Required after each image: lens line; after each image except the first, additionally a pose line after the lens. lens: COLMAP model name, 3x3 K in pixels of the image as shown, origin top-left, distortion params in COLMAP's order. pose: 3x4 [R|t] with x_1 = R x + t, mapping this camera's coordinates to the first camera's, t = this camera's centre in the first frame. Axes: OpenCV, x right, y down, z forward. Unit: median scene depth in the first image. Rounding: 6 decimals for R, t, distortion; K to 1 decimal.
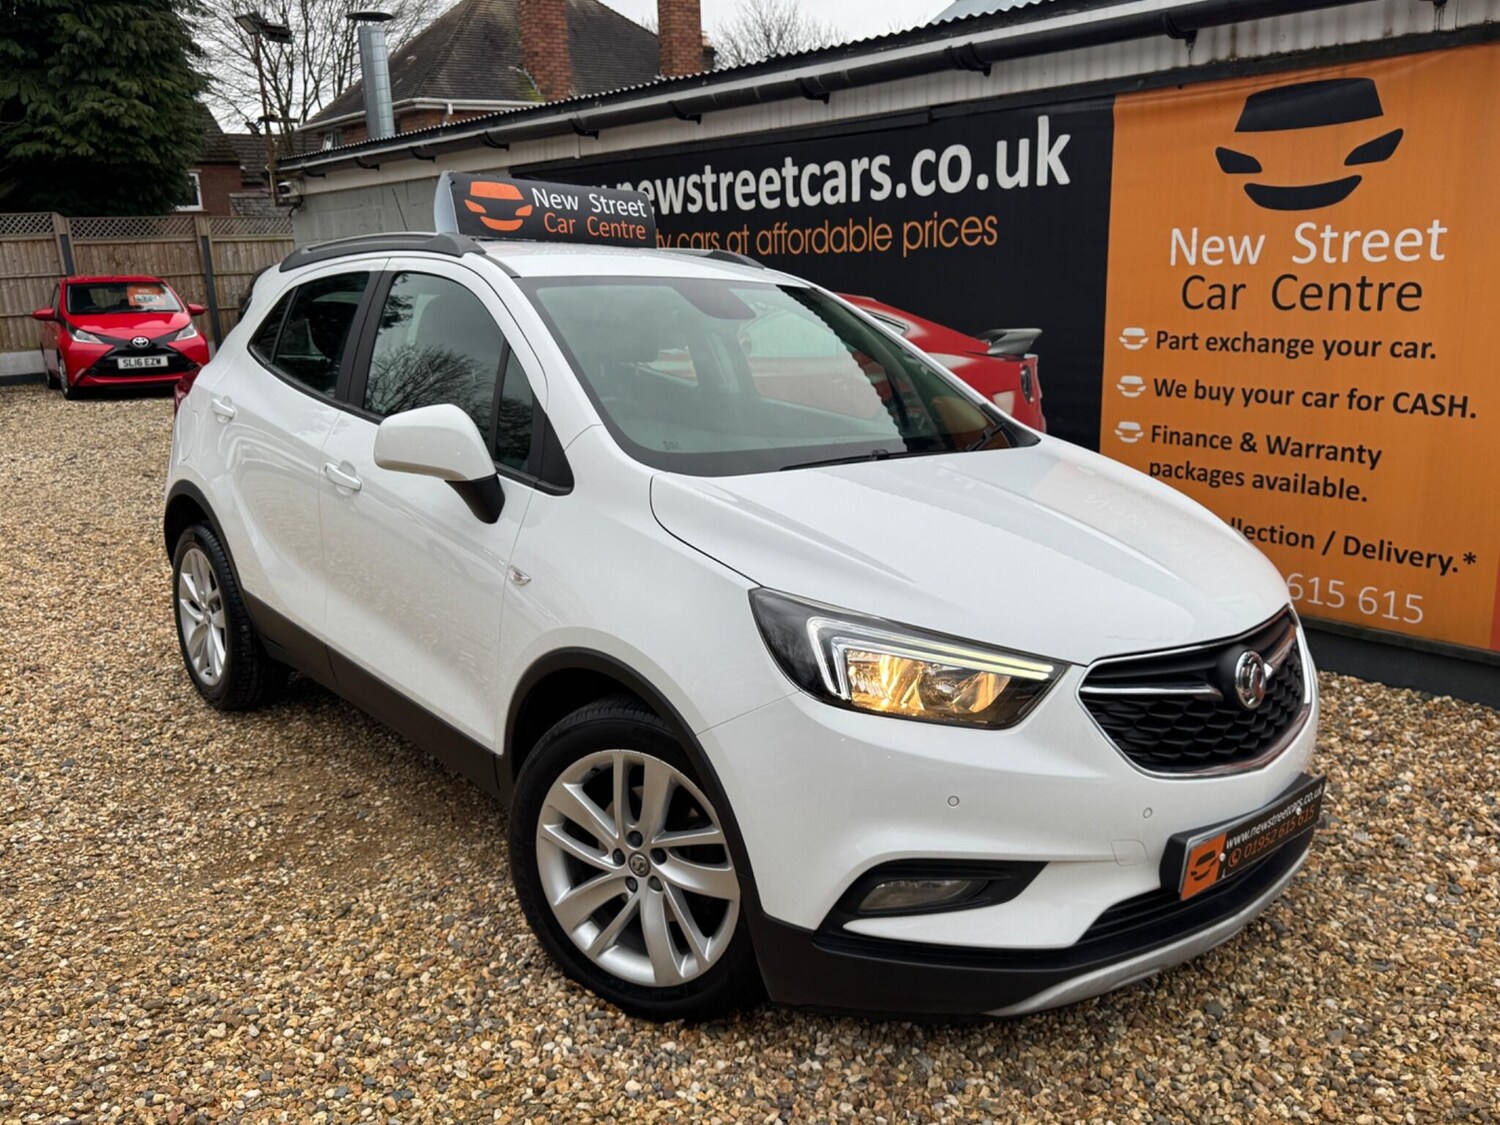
lens RADIAL K [[1255.8, 0, 748.2], [0, 1255.8, 586.6], [0, 0, 1]] dist [0.049029, -0.075101]
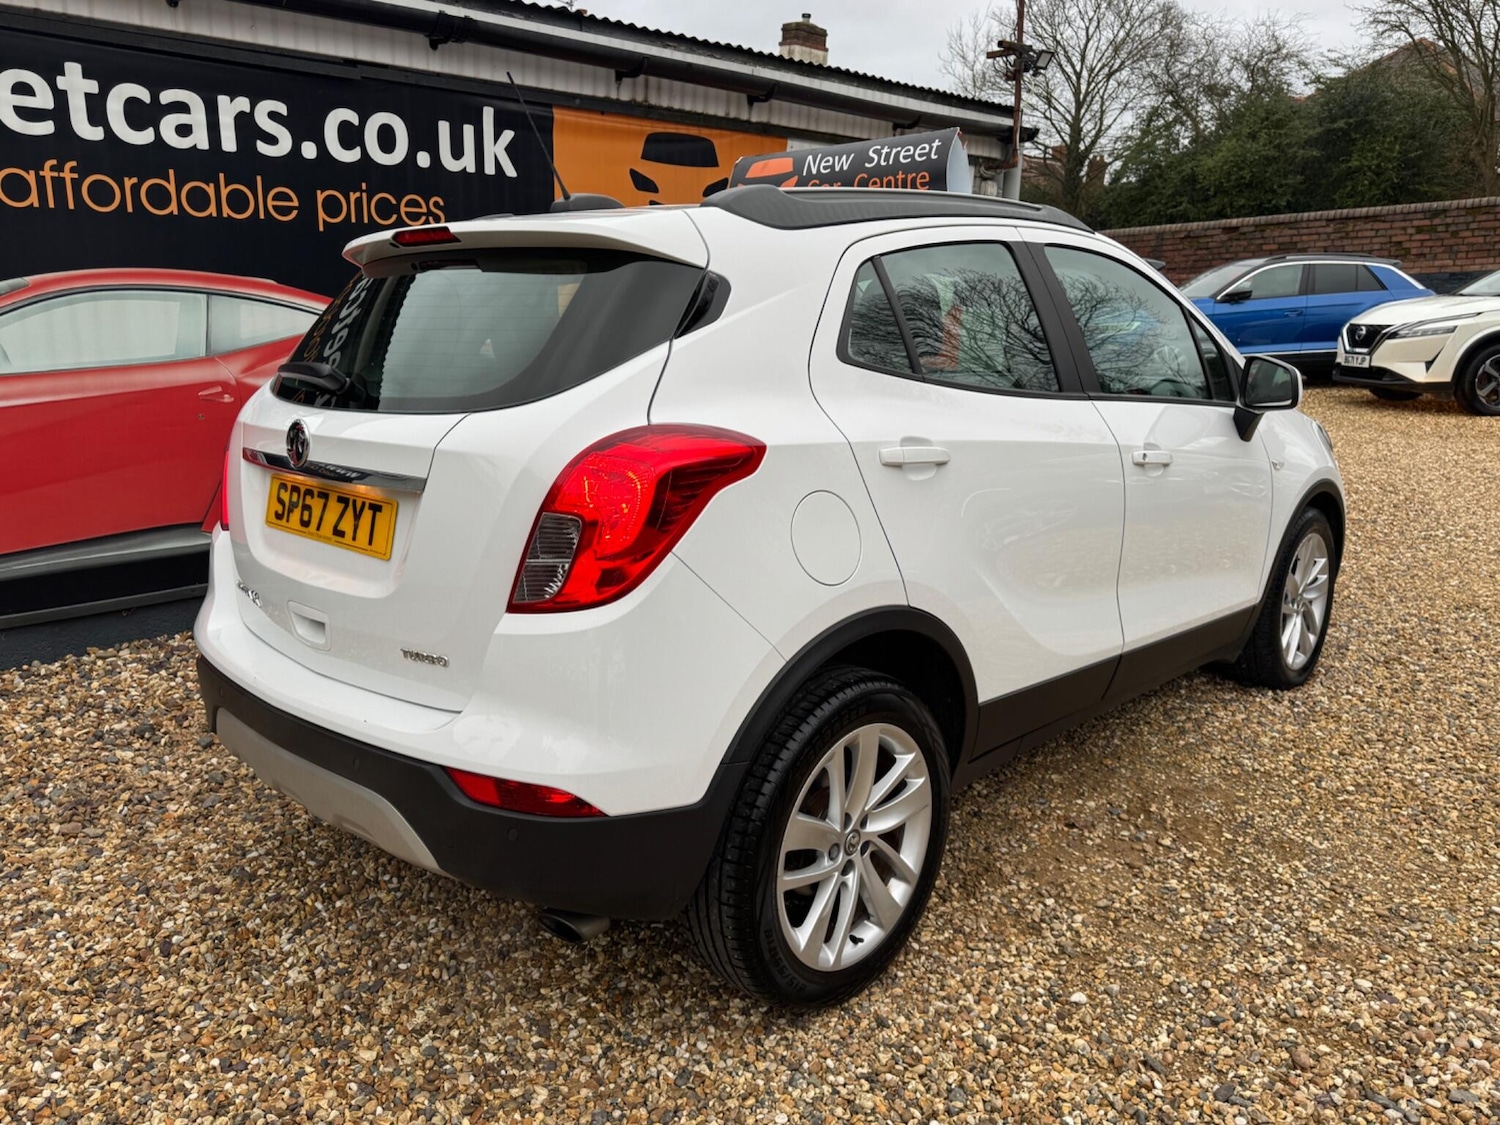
lens RADIAL K [[1118.2, 0, 744.5], [0, 1118.2, 570.1], [0, 0, 1]] dist [0.021054, -0.023717]
pose [[-0.089210, -0.240932, 0.966433, -0.888821], [0.219230, 0.941756, 0.255017, -0.233839], [-0.971586, 0.234621, -0.031195, 1.054878]]
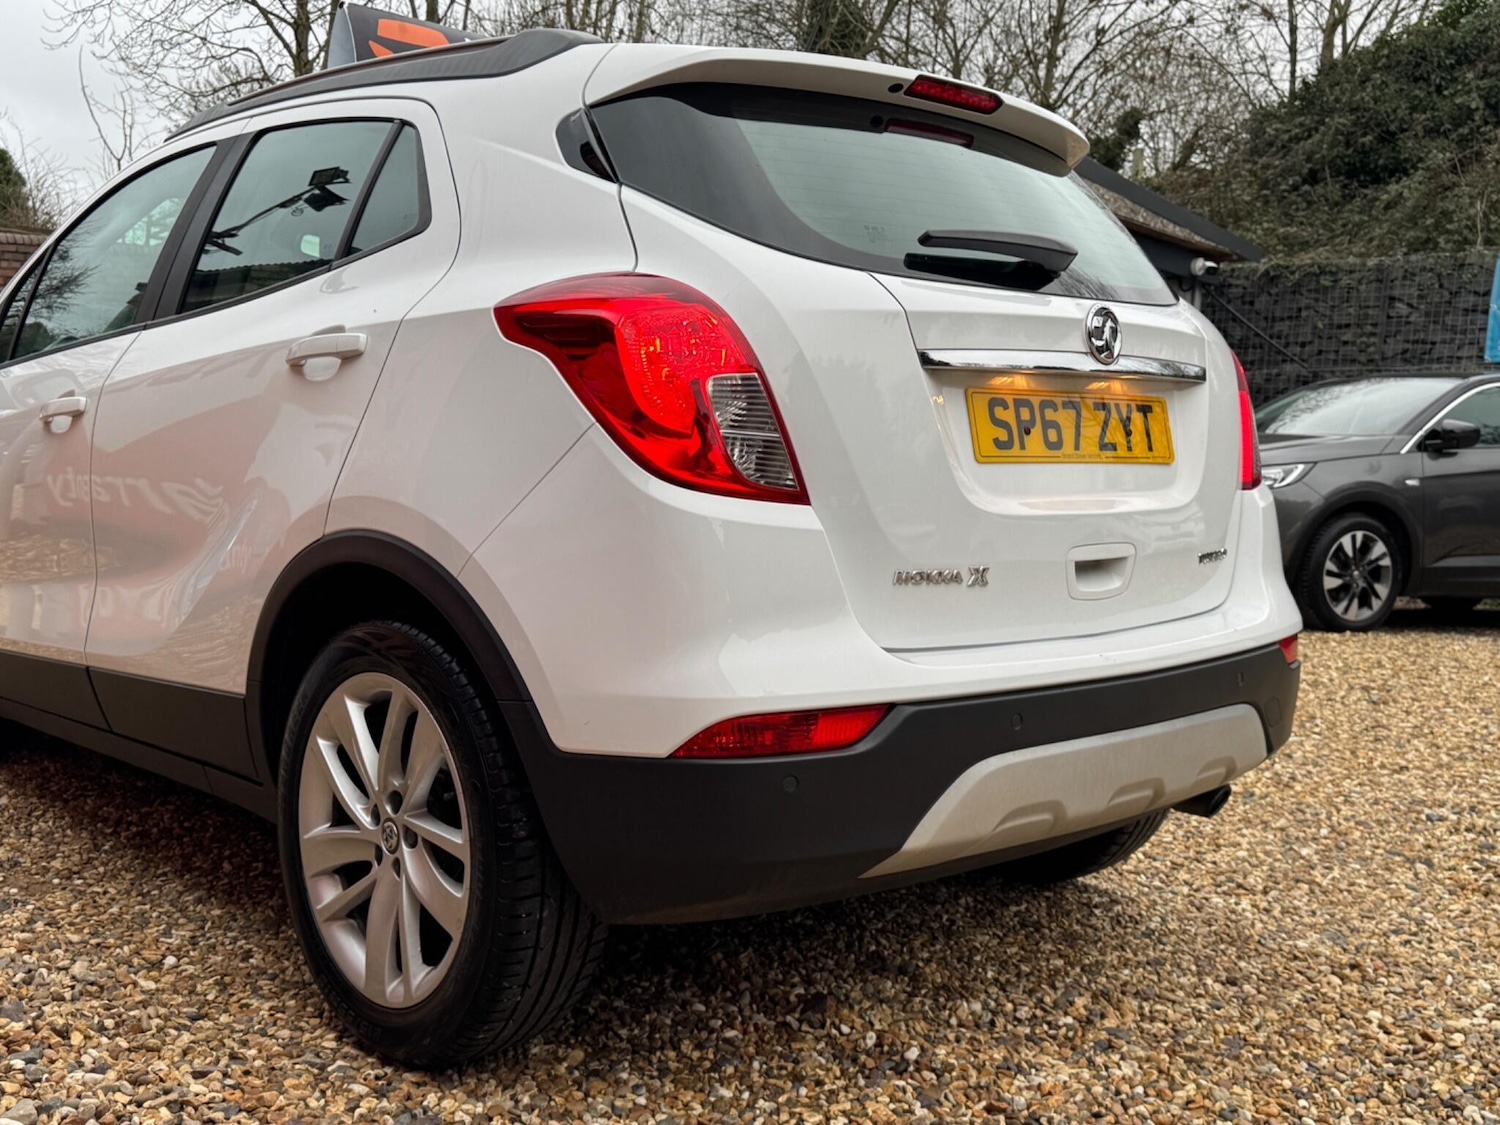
lens RADIAL K [[1530.6, 0, 752.2], [0, 1530.6, 568.8], [0, 0, 1]] dist [0.159793, -0.337919]
pose [[-0.998268, -0.037680, -0.045183, -0.246630], [-0.049524, 0.952765, 0.299643, -0.279849], [0.031758, 0.301361, -0.952981, 1.739771]]
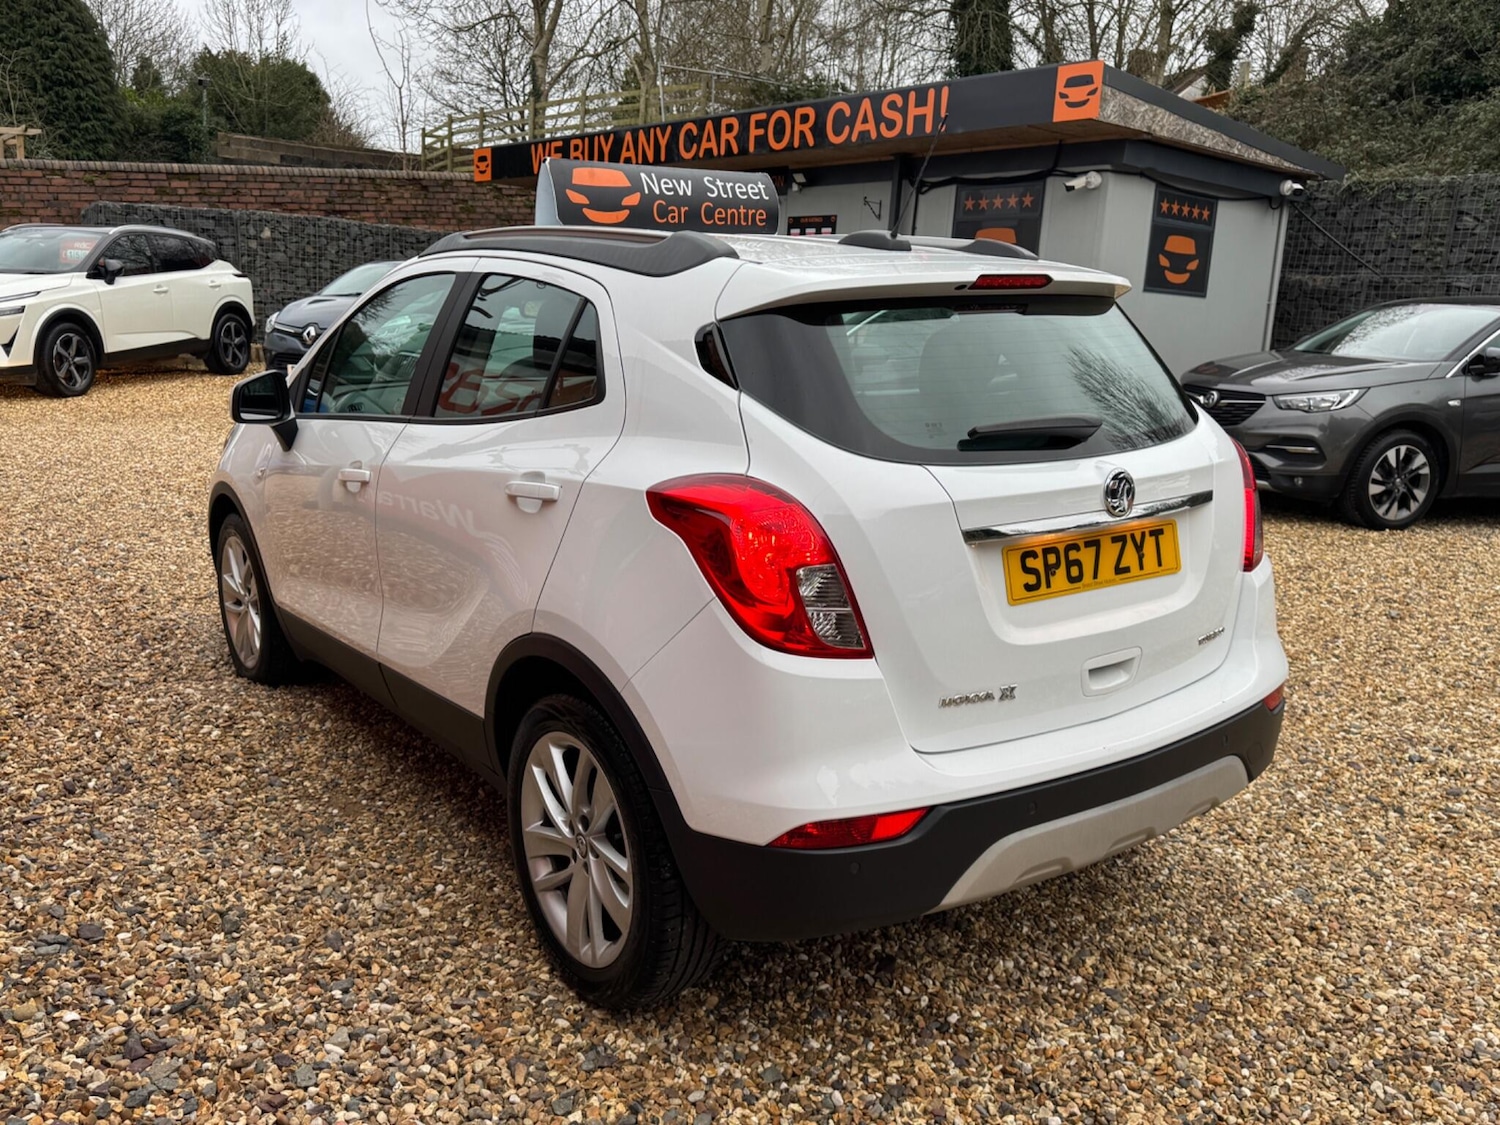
lens RADIAL K [[1235.2, 0, 747.4], [0, 1235.2, 567.5], [0, 0, 1]] dist [0.076665, -0.123041]
pose [[-0.995908, -0.048107, 0.076502, -0.269349], [-0.010328, 0.901578, 0.432493, -0.407360], [-0.089778, 0.429933, -0.898386, 1.730996]]
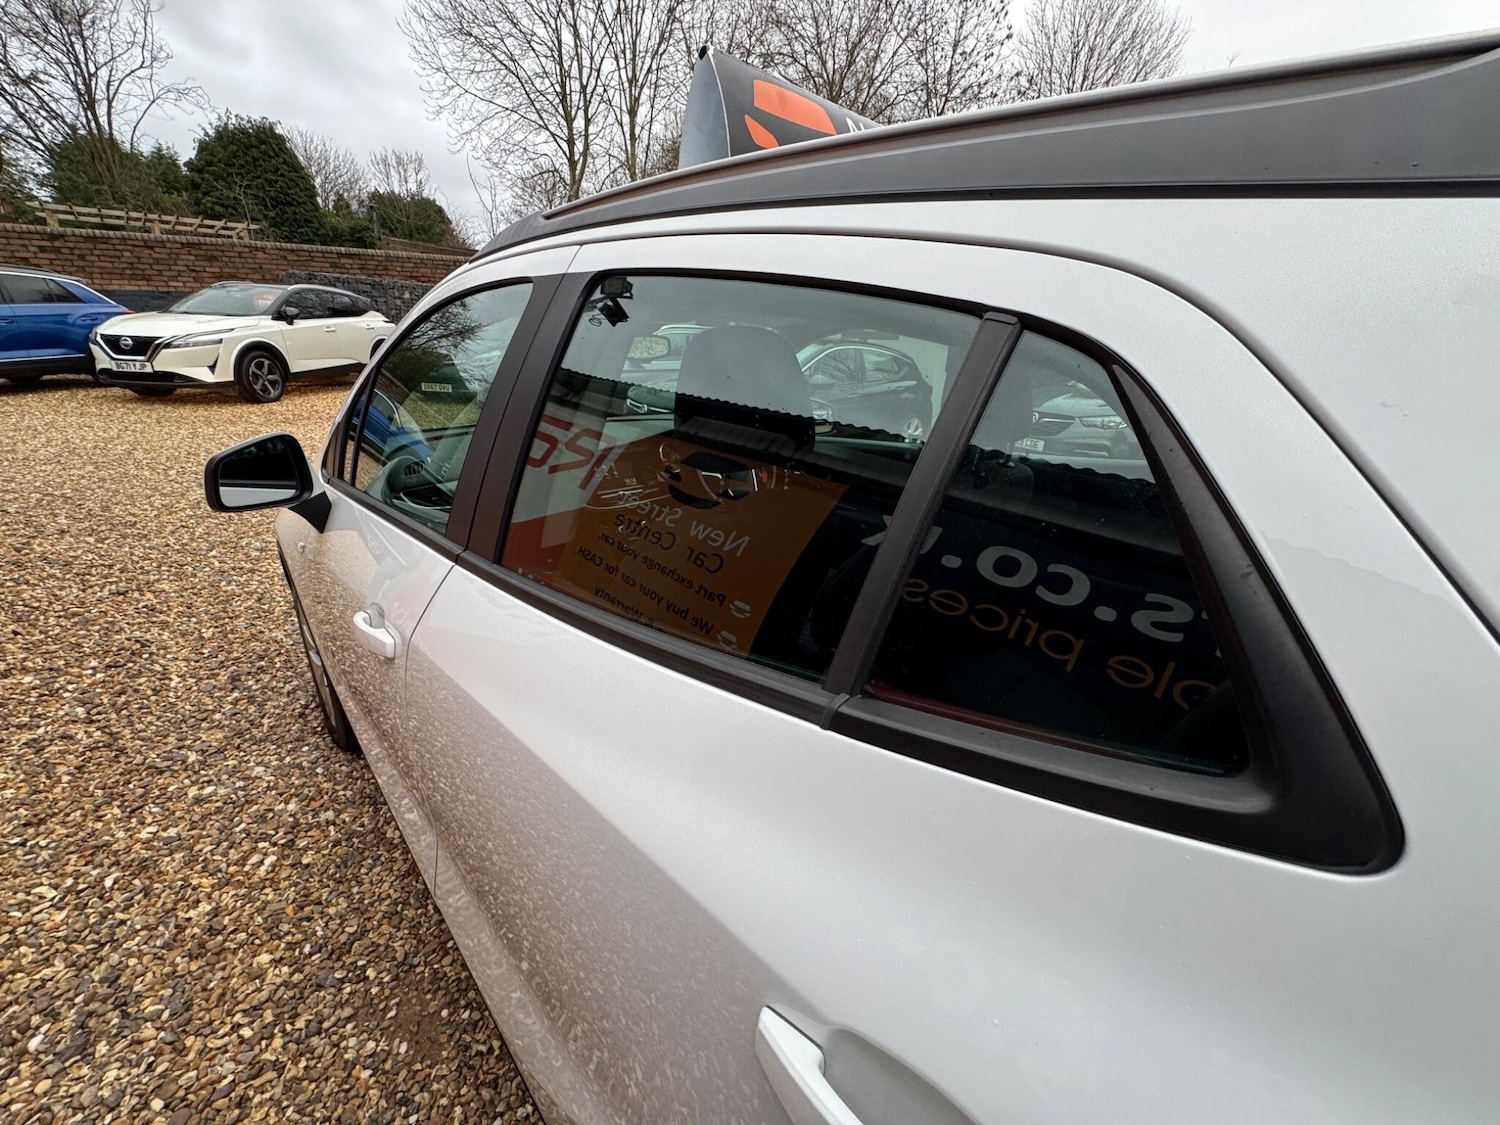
lens RADIAL K [[598.6, 0, 750.0], [0, 598.6, 562.5], [0, 0, 1]] dist [-0.003127, 0.000452]
pose [[-0.998324, -0.042016, -0.039789, -0.092133], [-0.056951, 0.835209, 0.546976, -0.272718], [0.010251, 0.548325, -0.836202, 1.203573]]
